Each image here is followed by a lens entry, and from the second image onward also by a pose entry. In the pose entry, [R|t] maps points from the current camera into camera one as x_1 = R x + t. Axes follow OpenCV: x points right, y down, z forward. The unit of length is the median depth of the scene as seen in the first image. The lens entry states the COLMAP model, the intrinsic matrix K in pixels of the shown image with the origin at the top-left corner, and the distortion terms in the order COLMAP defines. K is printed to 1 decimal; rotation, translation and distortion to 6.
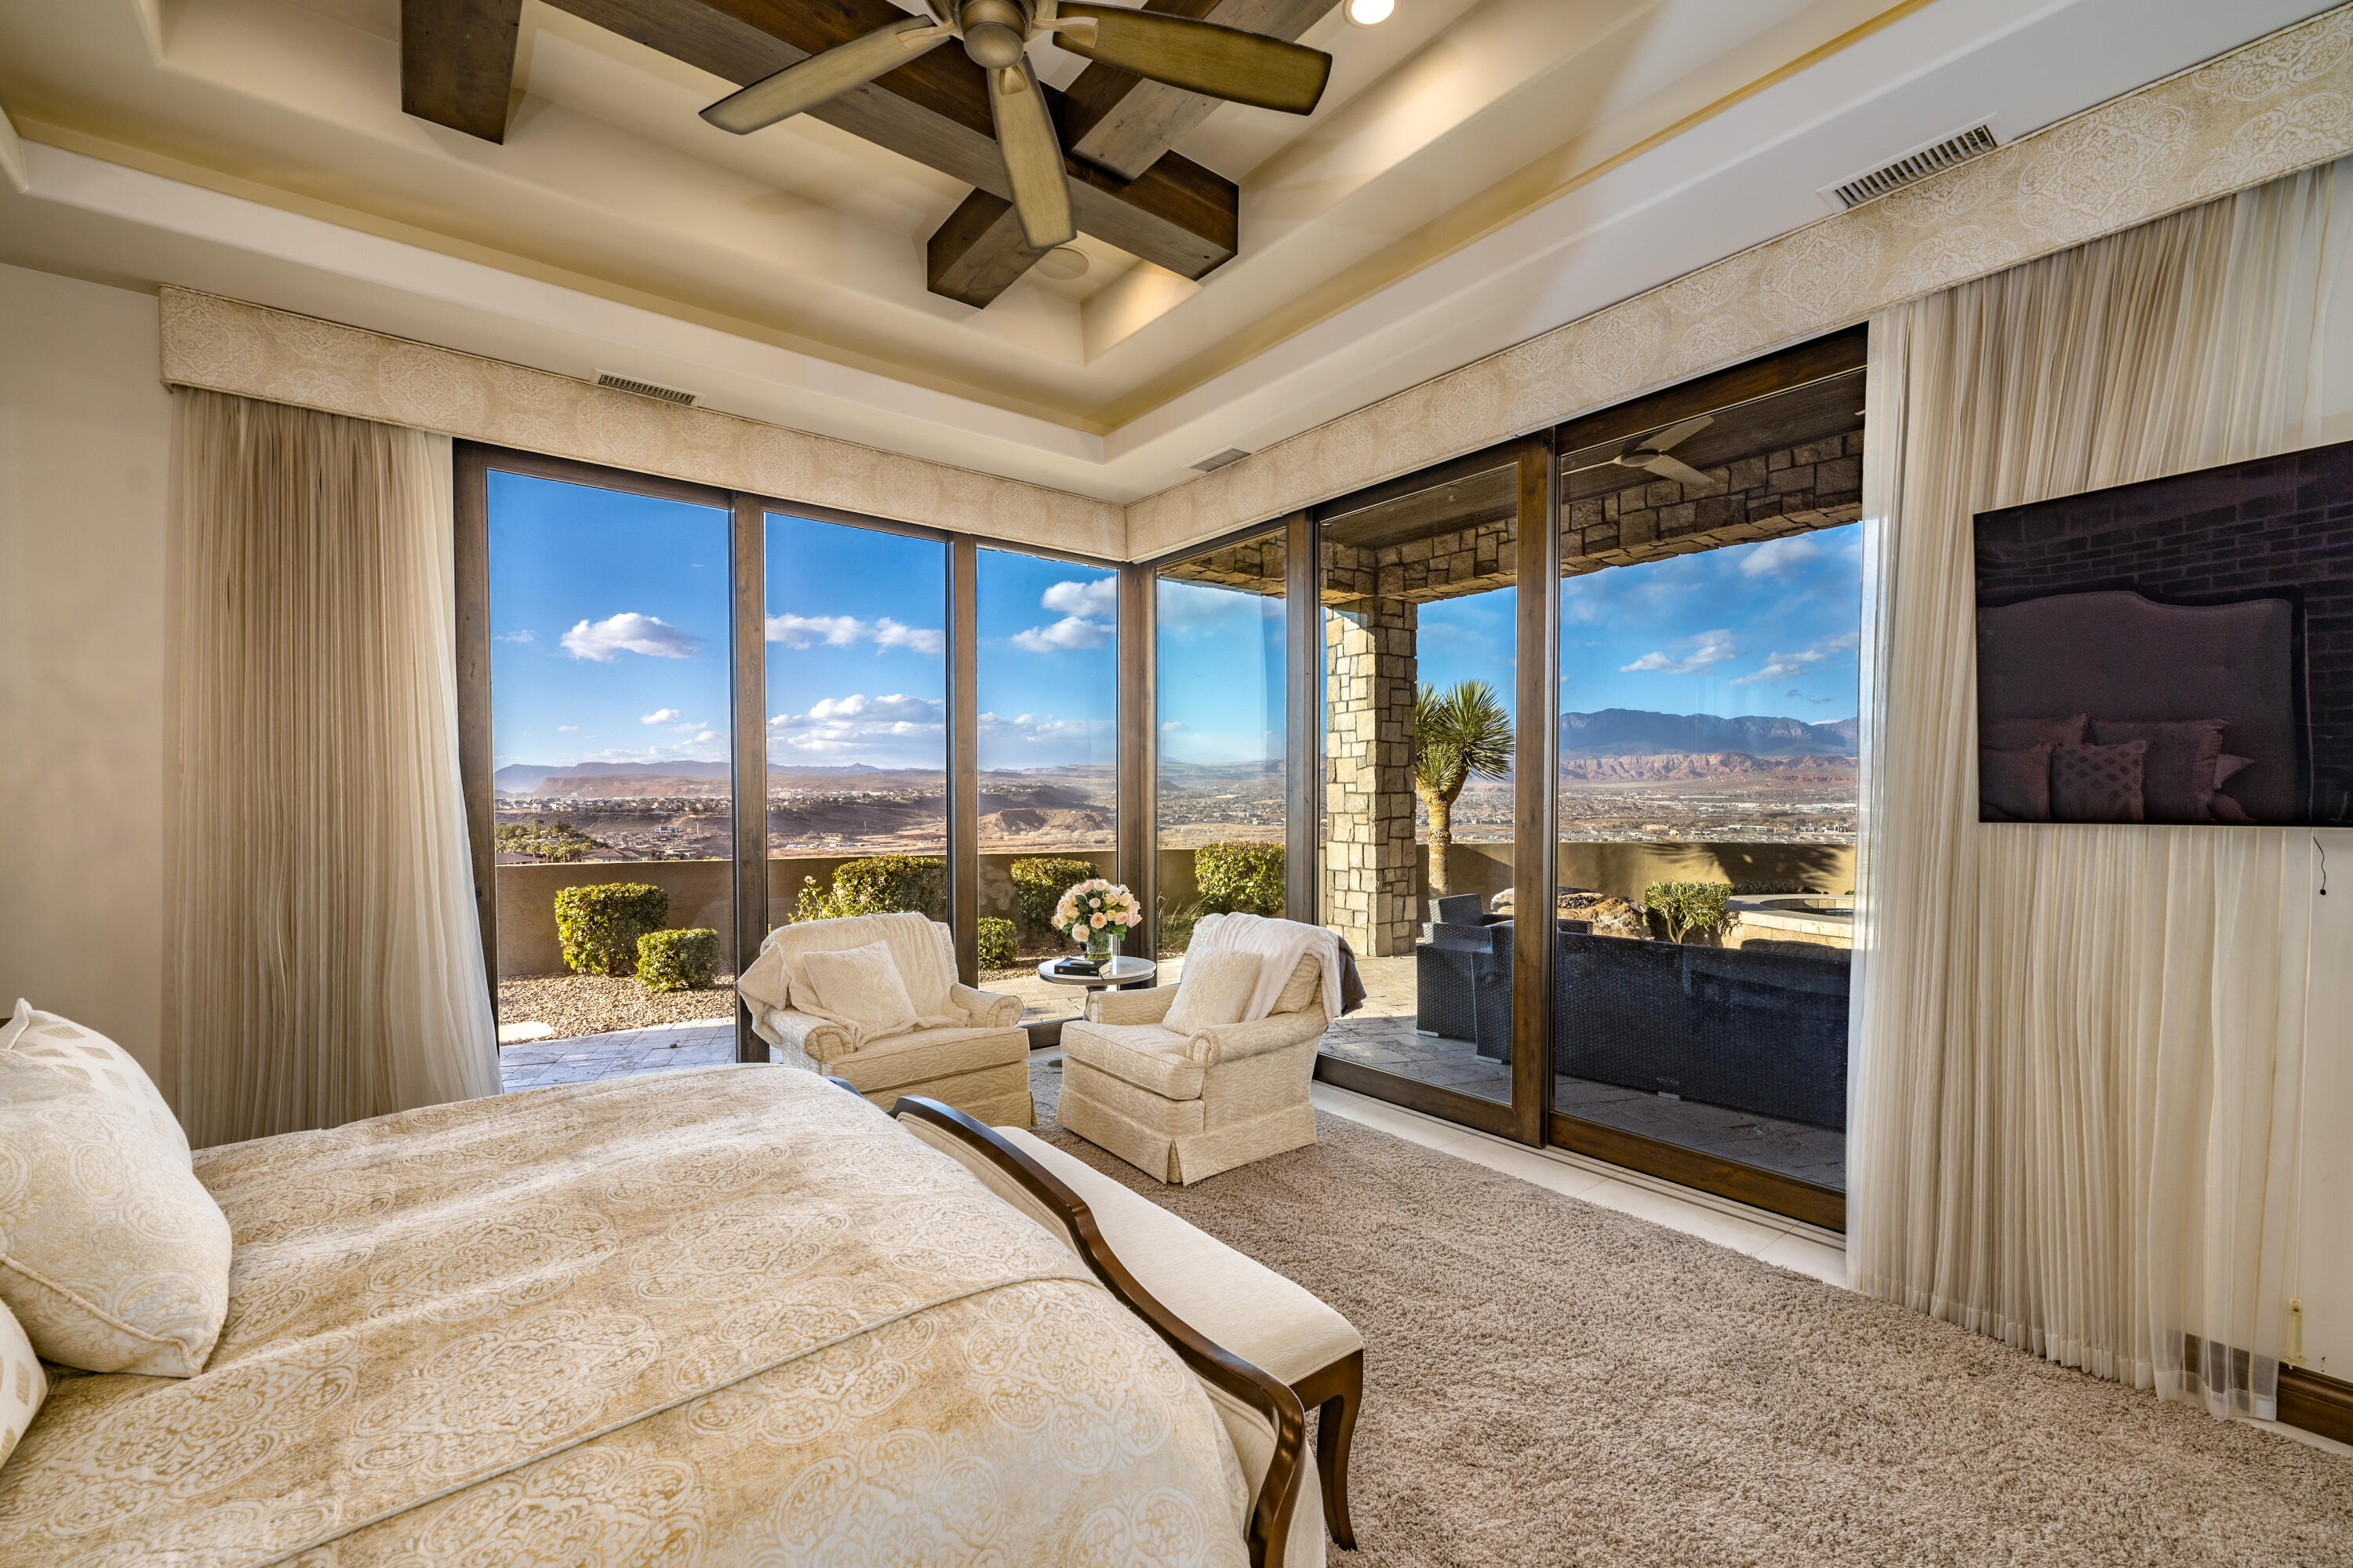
lens RADIAL K [[965.7, 0, 1184.2], [0, 965.7, 800.1], [0, 0, 1]] dist [-0.004950, -0.000119]
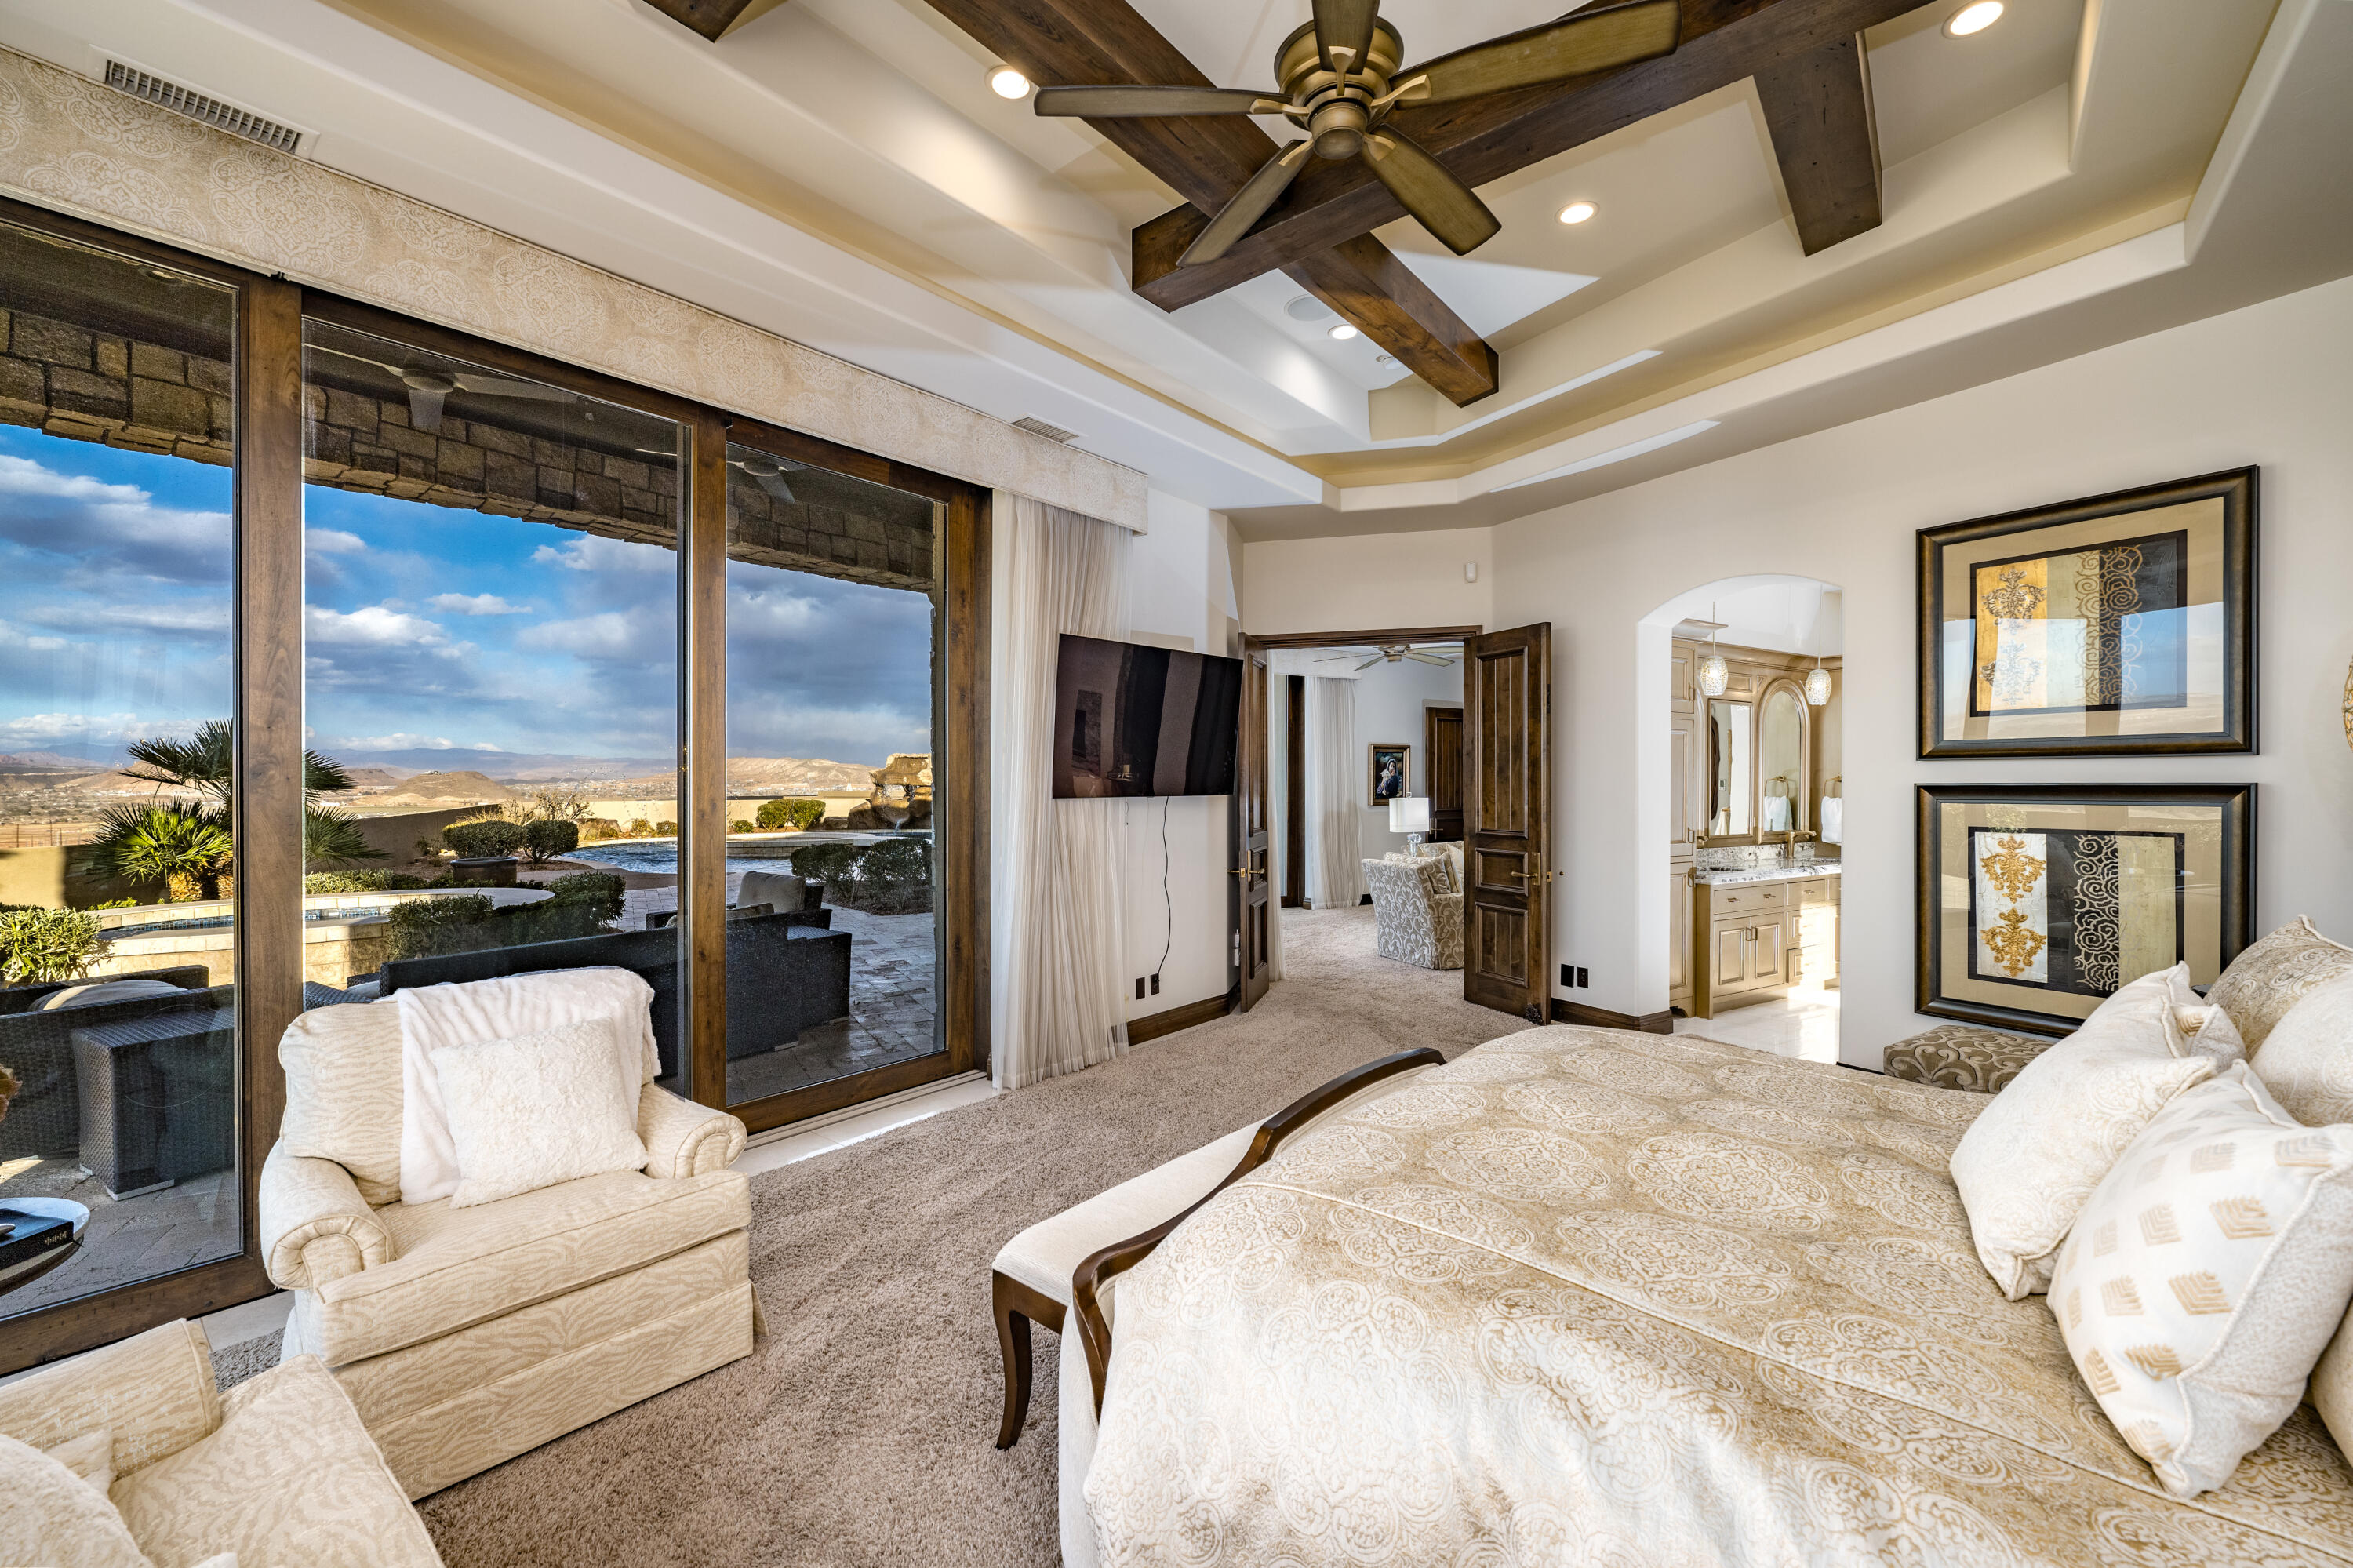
lens RADIAL K [[965.7, 0, 1171.6], [0, 965.7, 786.0], [0, 0, 1]] dist [-0.004950, -0.000119]
pose [[-0.209175, -0.004901, 0.977866, -0.738602], [0.001400, 0.999985, 0.005312, -0.010714], [-0.977877, 0.002480, -0.209165, 0.834308]]
